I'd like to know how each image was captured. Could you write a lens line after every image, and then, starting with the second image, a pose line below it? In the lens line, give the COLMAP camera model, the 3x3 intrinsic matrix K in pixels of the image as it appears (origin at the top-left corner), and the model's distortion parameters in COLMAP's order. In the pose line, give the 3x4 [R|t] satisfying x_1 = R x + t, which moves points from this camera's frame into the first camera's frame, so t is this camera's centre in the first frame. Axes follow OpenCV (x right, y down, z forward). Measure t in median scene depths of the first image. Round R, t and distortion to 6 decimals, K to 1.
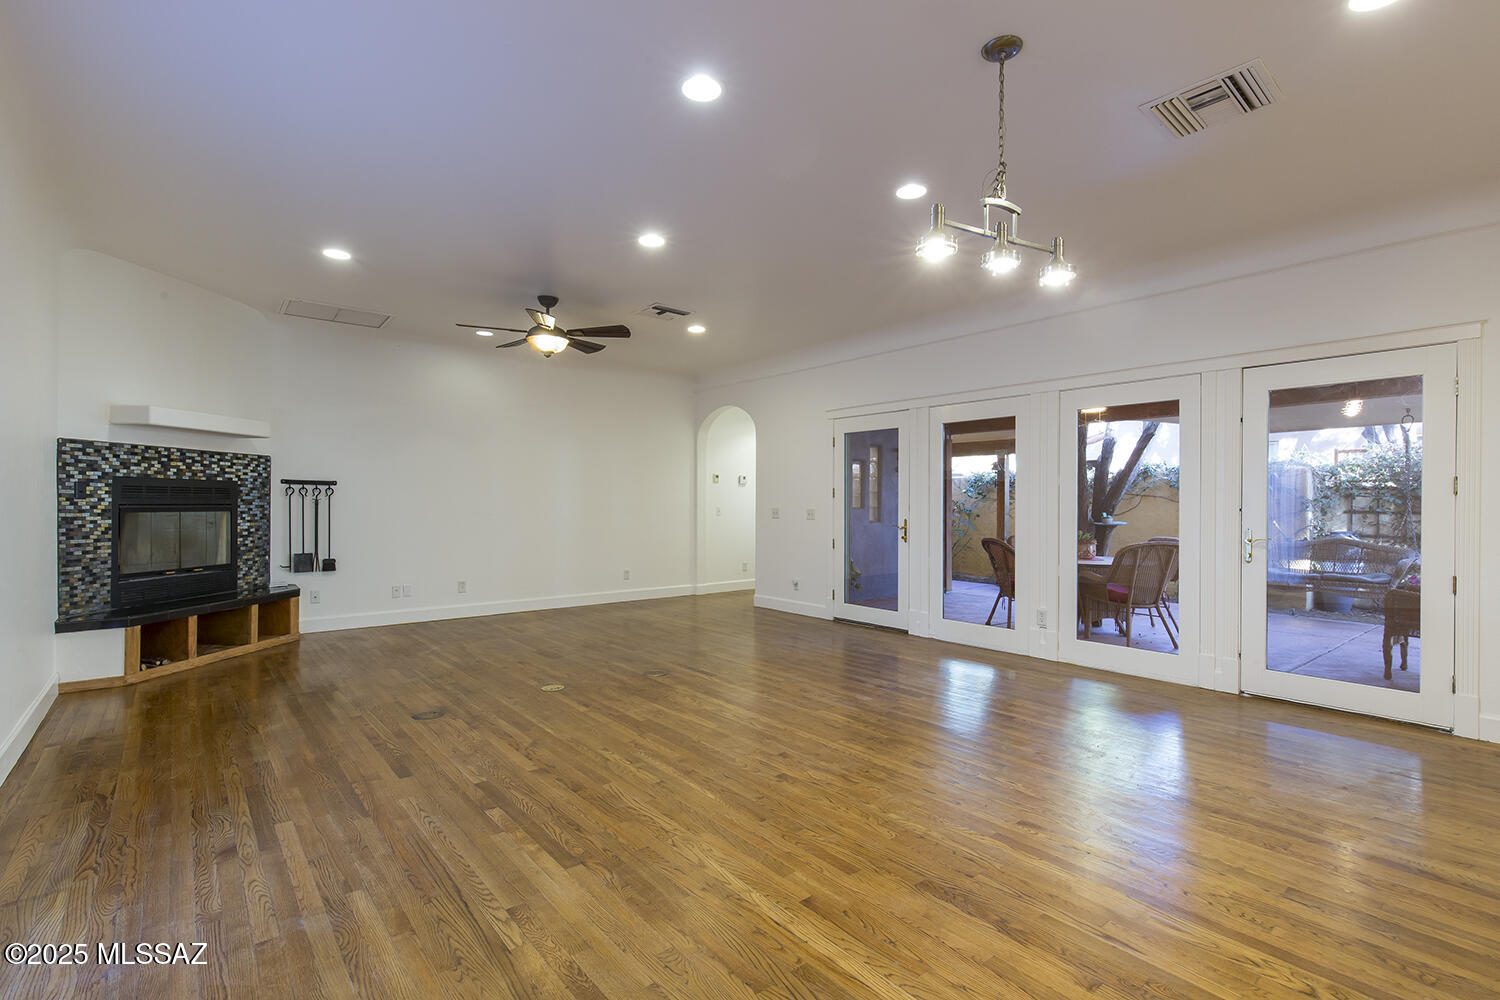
lens RADIAL K [[677.7, 0, 723.2], [0, 677.7, 510.9], [0, 0, 1]] dist [0.008879, -0.000763]
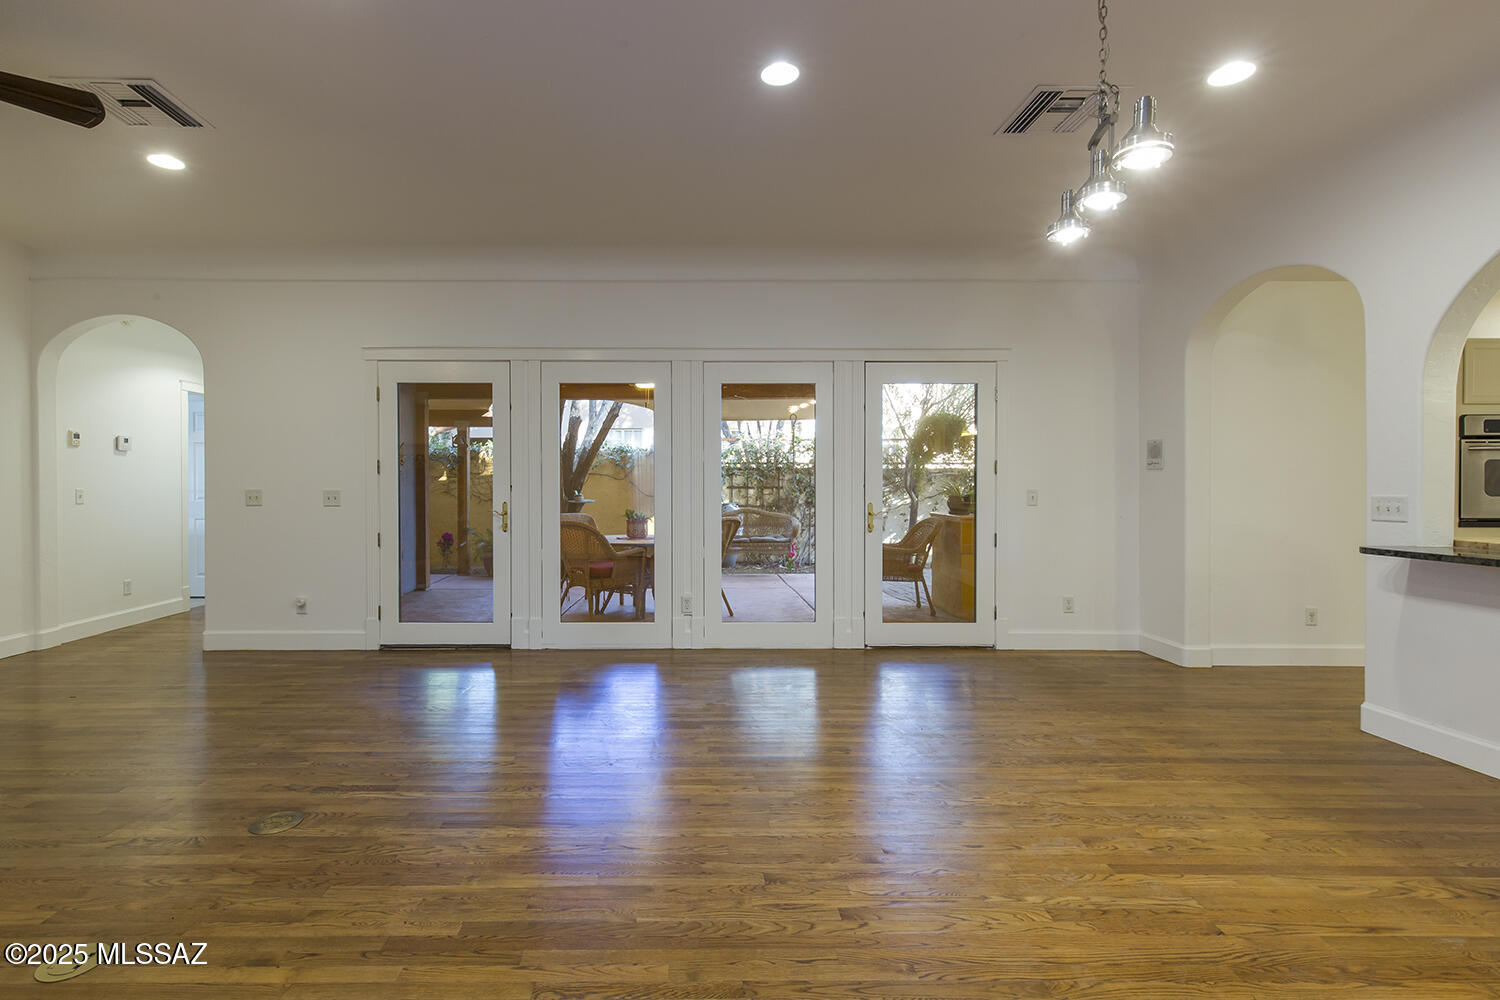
lens RADIAL K [[722.1, 0, 699.1], [0, 722.1, 491.2], [0, 0, 1]] dist [0.011642, -0.000211]
pose [[0.624923, -0.013807, 0.780564, -0.198730], [0.012327, 0.999893, 0.007817, -0.003101], [-0.780589, 0.004737, 0.625027, 0.262777]]
